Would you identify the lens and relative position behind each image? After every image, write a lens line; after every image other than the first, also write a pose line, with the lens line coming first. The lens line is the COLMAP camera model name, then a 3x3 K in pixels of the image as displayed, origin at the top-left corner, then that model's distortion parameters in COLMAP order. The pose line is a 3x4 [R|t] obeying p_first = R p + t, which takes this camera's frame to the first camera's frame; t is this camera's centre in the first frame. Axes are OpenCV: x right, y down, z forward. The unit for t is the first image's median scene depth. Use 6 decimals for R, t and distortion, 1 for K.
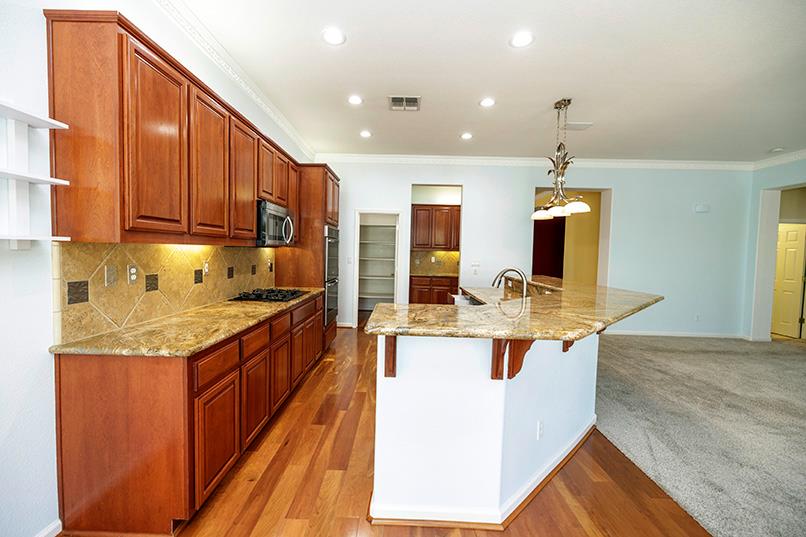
lens RADIAL K [[337.6, 0, 399.1], [0, 337.6, 267.1], [0, 0, 1]] dist [0.001682, 0.000158]
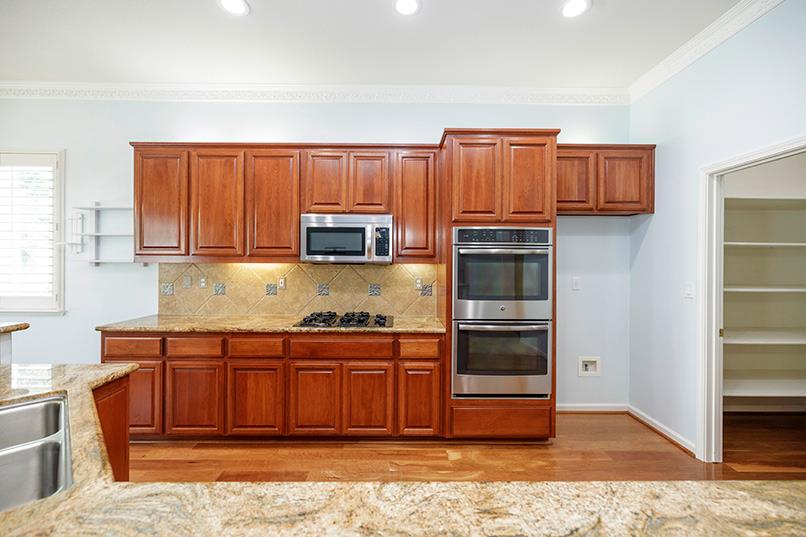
lens RADIAL K [[337.6, 0, 399.1], [0, 337.6, 264.4], [0, 0, 1]] dist [-0.000400, 0.000036]
pose [[0.022916, -0.020360, -0.999530, 0.402418], [-0.053104, 0.998356, -0.021554, -0.038445], [0.998326, 0.053573, 0.021797, 0.925015]]
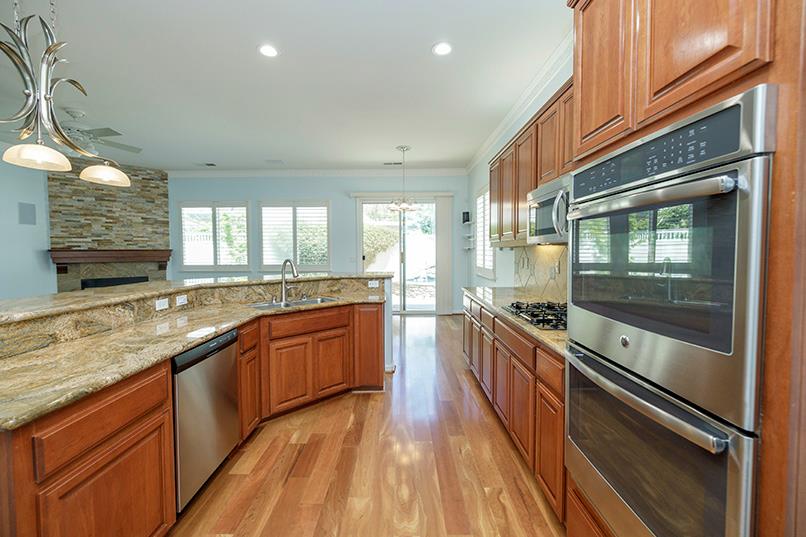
lens RADIAL K [[337.6, 0, 399.1], [0, 337.6, 264.4], [0, 0, 1]] dist [-0.000400, 0.000036]
pose [[-0.999768, -0.021156, -0.003939, -0.043302], [-0.021422, 0.995864, 0.088293, -0.060038], [0.002055, 0.088357, -0.996087, 1.390885]]
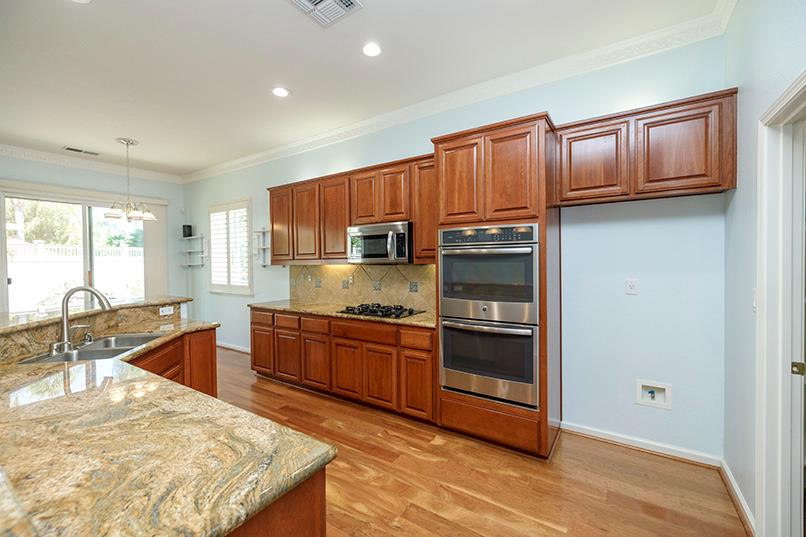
lens RADIAL K [[336.7, 0, 396.9], [0, 336.7, 267.2], [0, 0, 1]] dist [0.001569, 0.000147]
pose [[-0.542594, -0.005927, -0.839974, 0.386758], [-0.043787, 0.998815, 0.021237, -0.062814], [0.838853, 0.048303, -0.542211, 1.331587]]
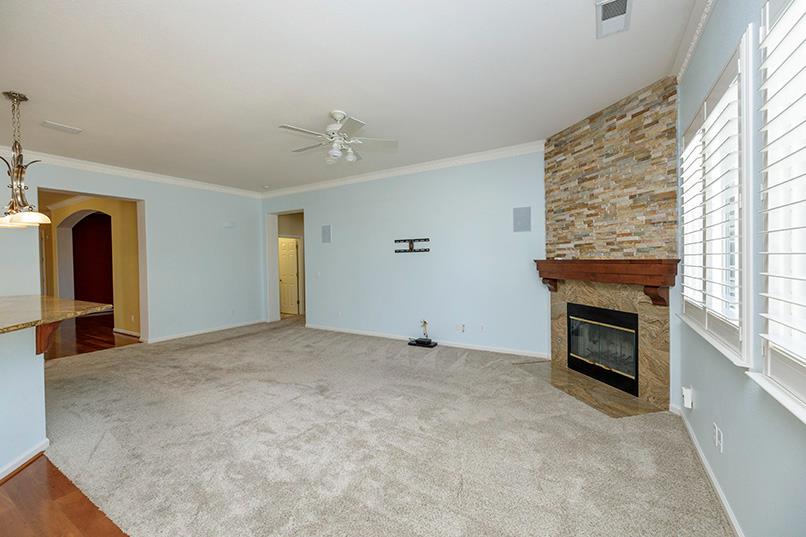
lens RADIAL K [[337.6, 0, 399.1], [0, 337.6, 264.4], [0, 0, 1]] dist [-0.000400, 0.000036]
pose [[0.511133, -0.045076, 0.858319, 0.206645], [0.069388, 0.997528, 0.011066, 0.005552], [-0.856696, 0.053901, 0.512997, -0.243346]]
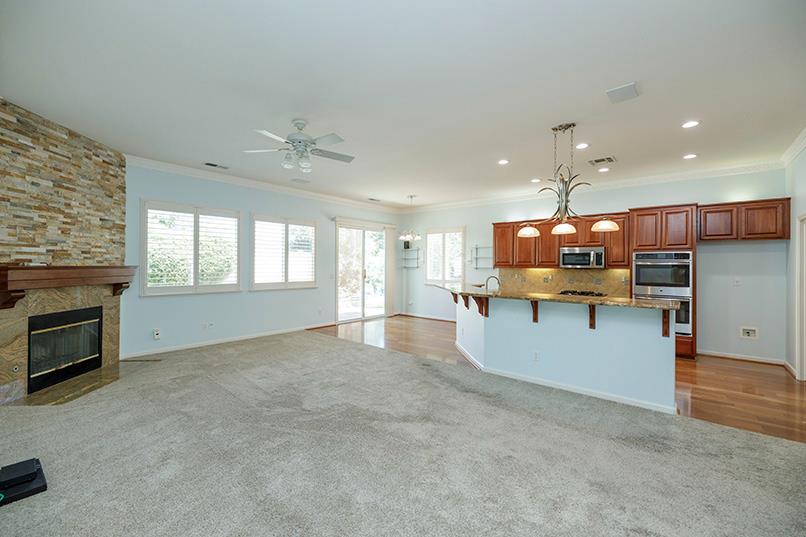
lens RADIAL K [[337.6, 0, 399.1], [0, 337.6, 264.4], [0, 0, 1]] dist [-0.000400, 0.000036]
pose [[-0.639979, -0.032380, -0.767710, 1.465187], [-0.059974, 0.998169, 0.007895, -0.031297], [0.766048, 0.051096, -0.640749, 1.190073]]
